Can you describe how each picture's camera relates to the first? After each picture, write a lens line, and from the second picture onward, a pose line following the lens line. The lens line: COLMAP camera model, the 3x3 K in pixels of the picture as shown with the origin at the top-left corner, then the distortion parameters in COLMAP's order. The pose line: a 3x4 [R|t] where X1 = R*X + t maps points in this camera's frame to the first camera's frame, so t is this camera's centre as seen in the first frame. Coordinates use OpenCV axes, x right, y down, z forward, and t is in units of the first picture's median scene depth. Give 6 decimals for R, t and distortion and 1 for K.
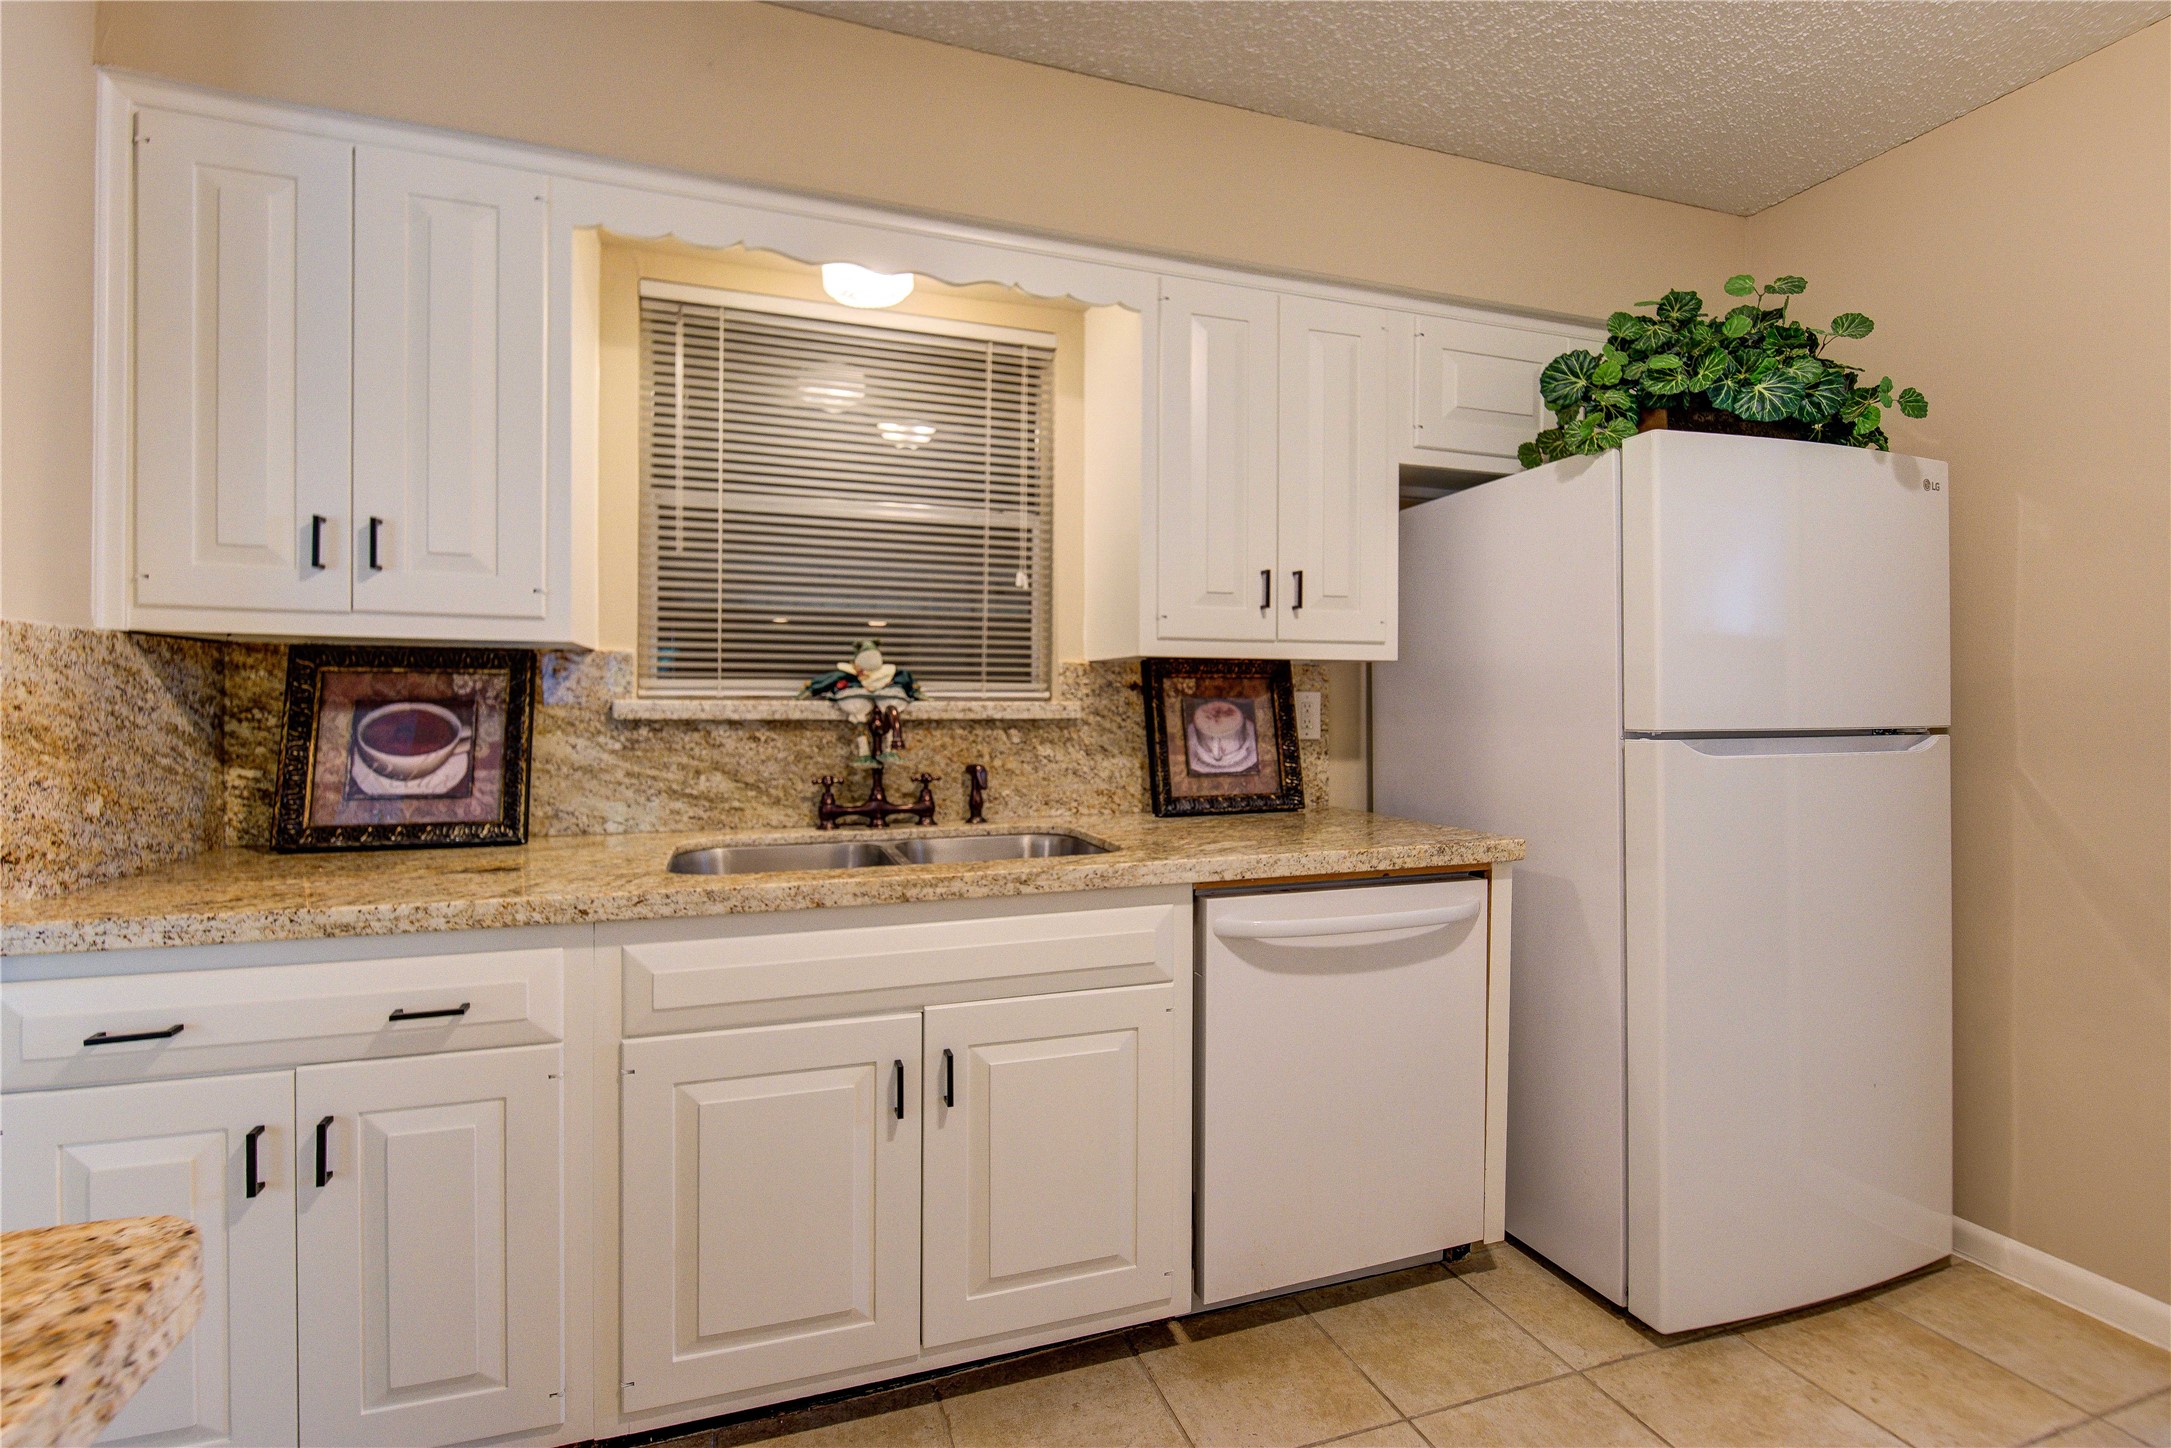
lens RADIAL K [[897.0, 0, 1064.2], [0, 897.0, 713.1], [0, 0, 1]] dist [-0.005216, -0.001212]
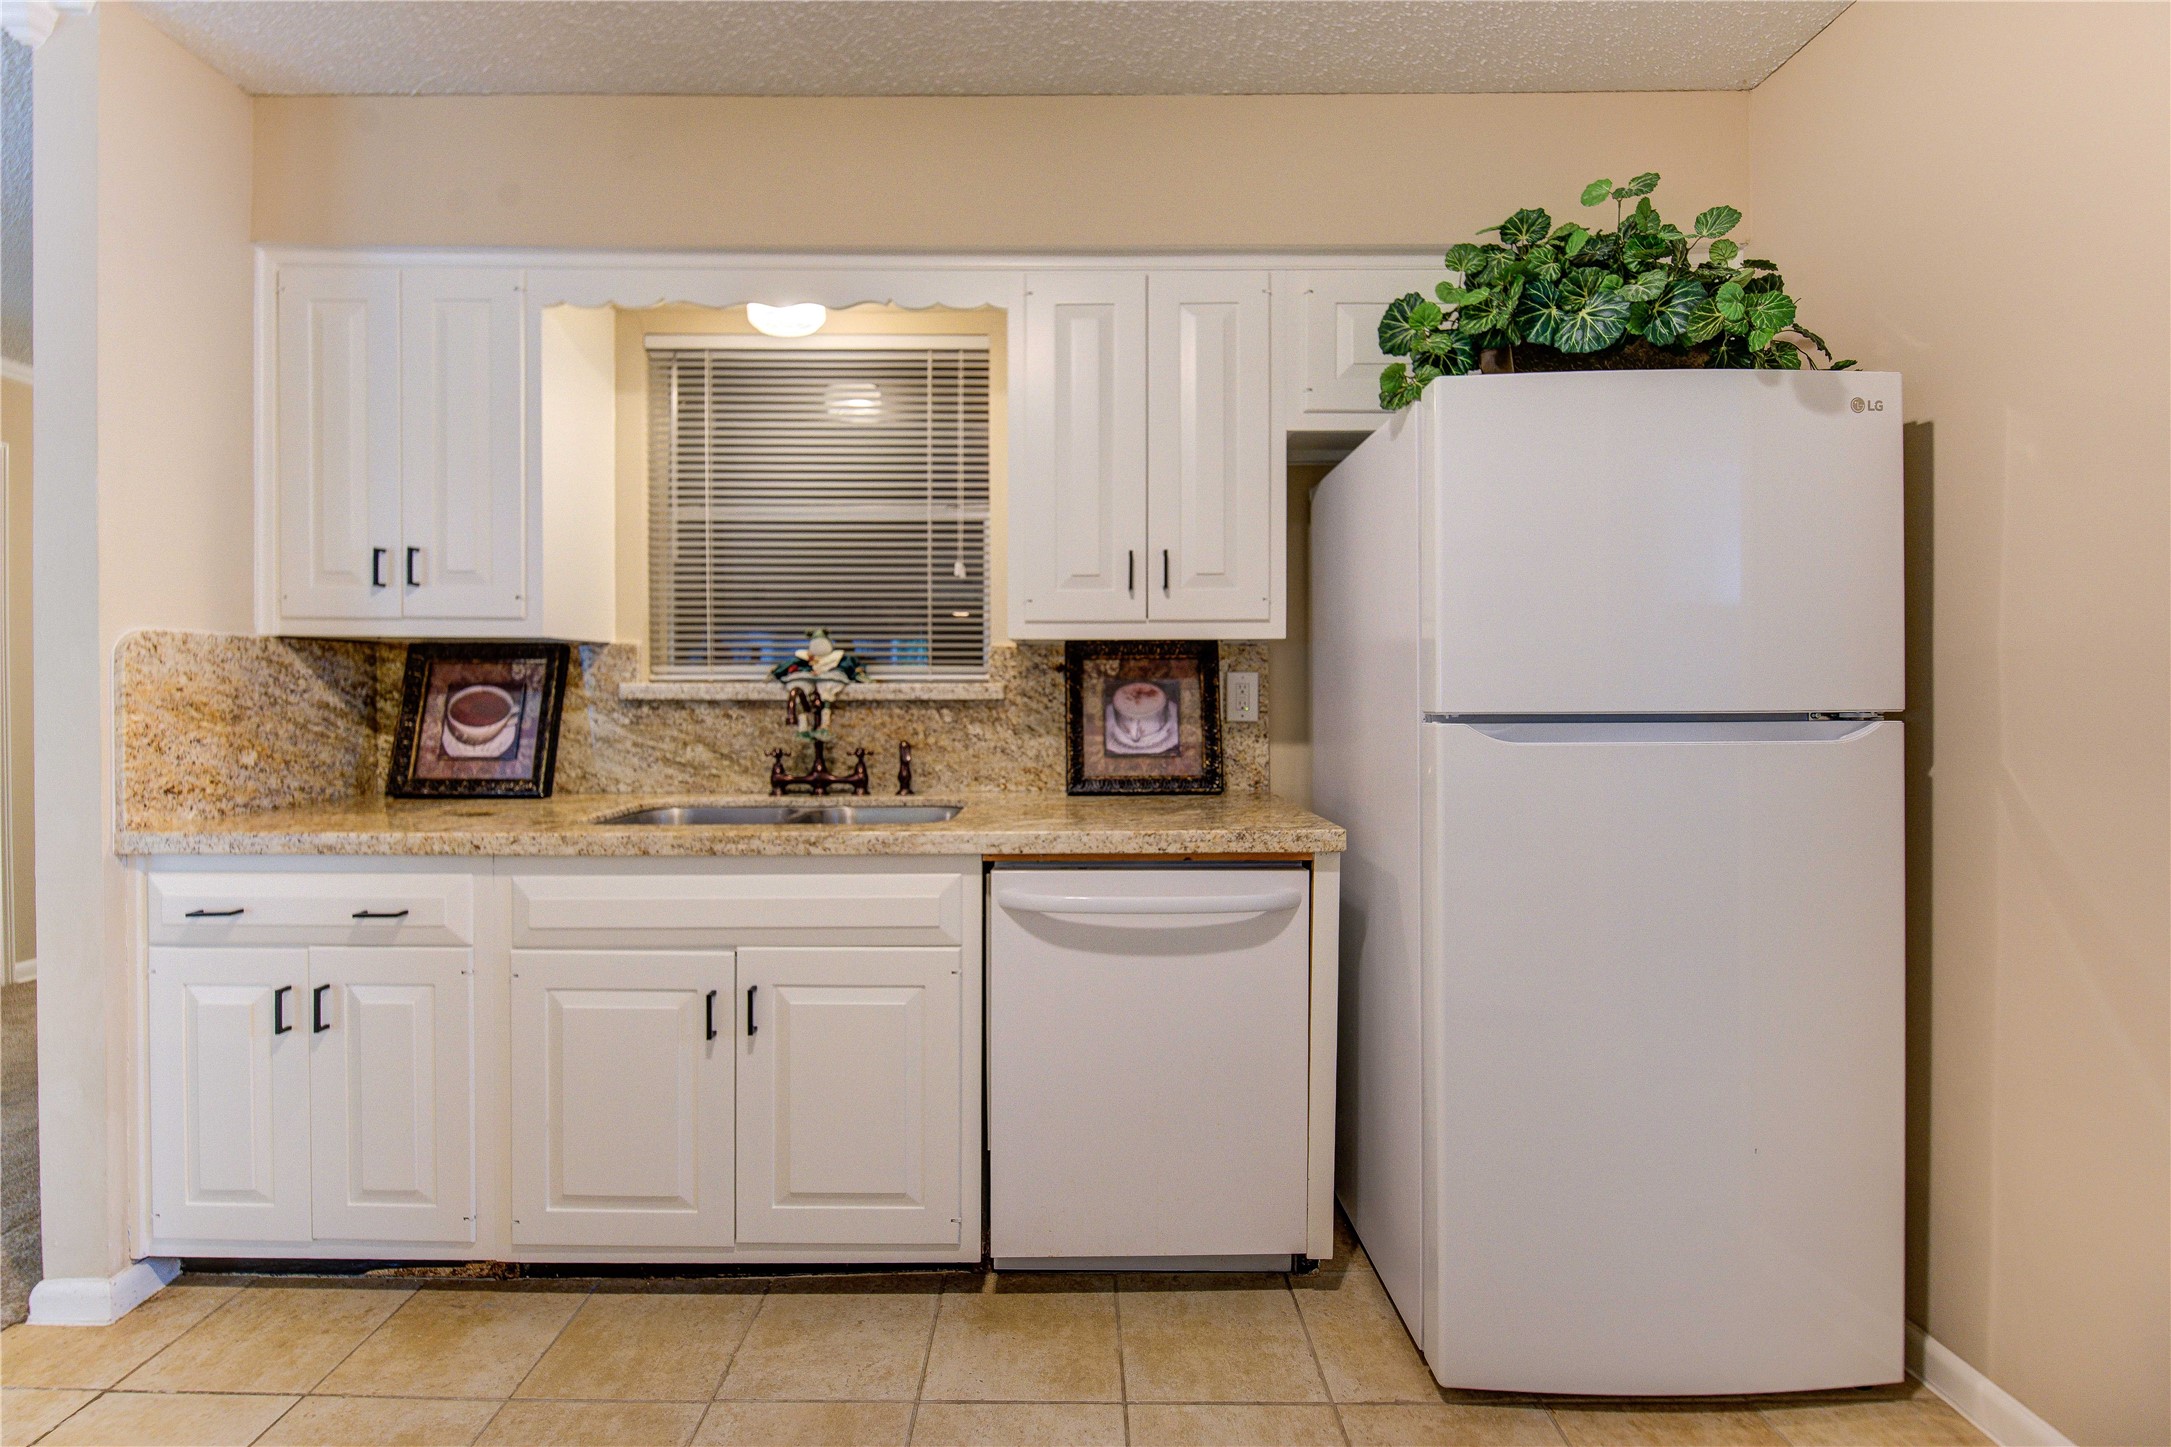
lens RADIAL K [[897.0, 0, 1086.1], [0, 897.0, 698.6], [0, 0, 1]] dist [-0.005216, -0.001212]
pose [[0.951429, 0.001468, -0.307864, 0.530747], [-0.000619, 0.999996, 0.002855, 0.002609], [0.307867, -0.002525, 0.951426, 0.033516]]
